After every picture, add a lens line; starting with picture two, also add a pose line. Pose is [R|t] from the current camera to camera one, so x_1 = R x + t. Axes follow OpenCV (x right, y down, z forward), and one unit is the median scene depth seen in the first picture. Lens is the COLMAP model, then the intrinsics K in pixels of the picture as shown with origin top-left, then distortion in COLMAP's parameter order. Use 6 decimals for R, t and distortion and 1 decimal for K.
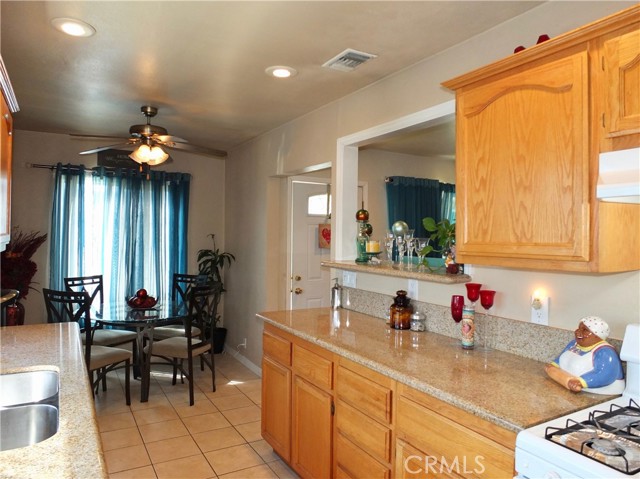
lens RADIAL K [[431.4, 0, 329.4], [0, 431.4, 229.9], [0, 0, 1]] dist [-0.023685, -0.001038]
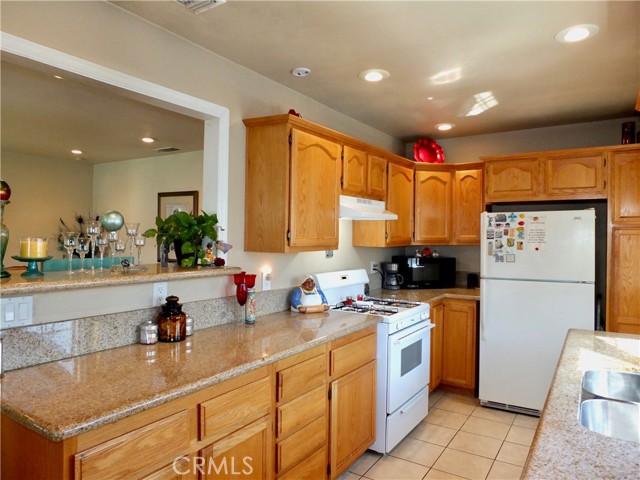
lens RADIAL K [[431.4, 0, 323.2], [0, 431.4, 243.6], [0, 0, 1]] dist [-0.023685, -0.001038]
pose [[-0.441474, -0.025888, 0.896901, -0.965019], [-0.033430, 0.999364, 0.012391, 0.028036], [-0.896651, -0.024513, -0.442058, 1.531623]]
